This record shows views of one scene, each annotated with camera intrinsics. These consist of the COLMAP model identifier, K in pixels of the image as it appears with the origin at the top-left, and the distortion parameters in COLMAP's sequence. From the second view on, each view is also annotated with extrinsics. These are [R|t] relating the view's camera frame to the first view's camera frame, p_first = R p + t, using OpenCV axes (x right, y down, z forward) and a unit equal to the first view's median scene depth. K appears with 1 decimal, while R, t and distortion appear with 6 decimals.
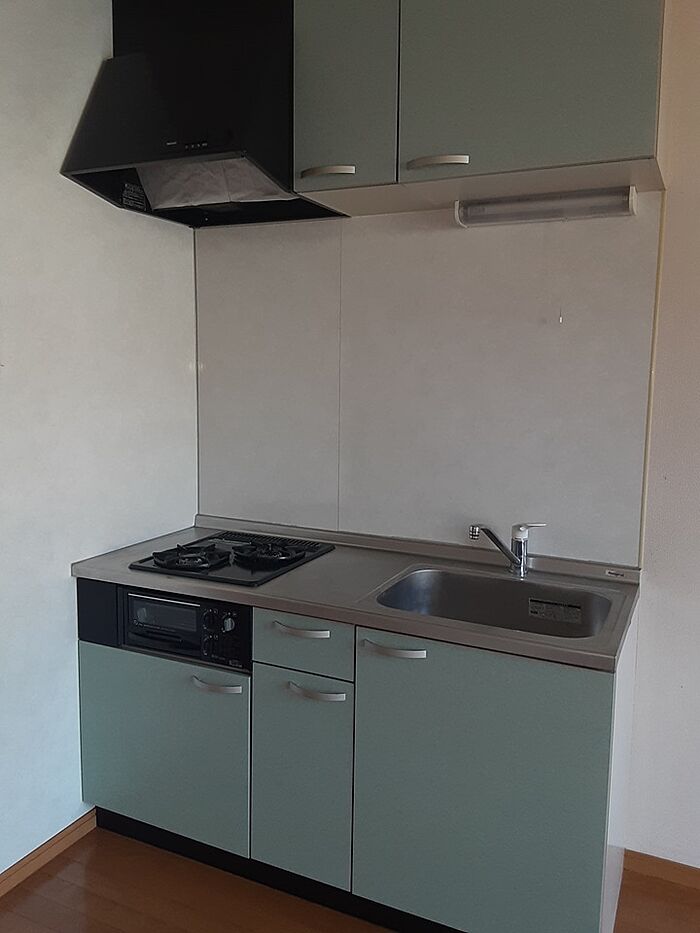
lens RADIAL K [[770.1, 0, 350.0], [0, 770.1, 466.5], [0, 0, 1]] dist [0.076509, -0.108611]
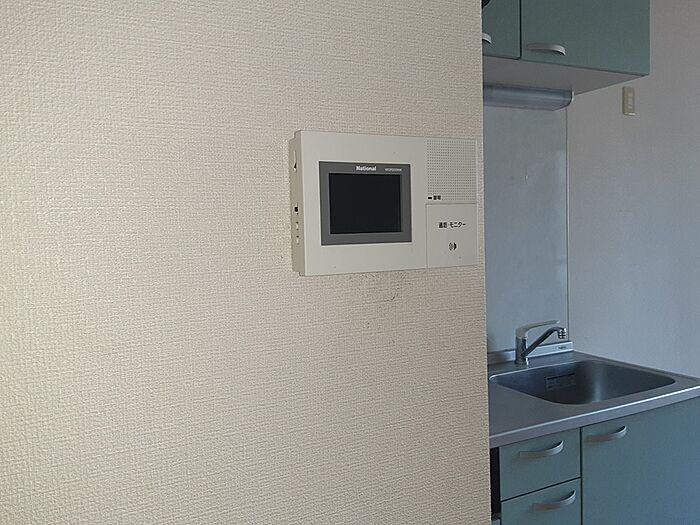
lens RADIAL K [[577.8, 0, 350.0], [0, 577.8, 262.5], [0, 0, 1]] dist [0.076509, -0.108611]
pose [[0.594916, -0.076141, 0.800174, -0.839778], [0.136246, 0.990650, -0.007030, -0.076790], [-0.792157, 0.113203, 0.599727, 0.681223]]
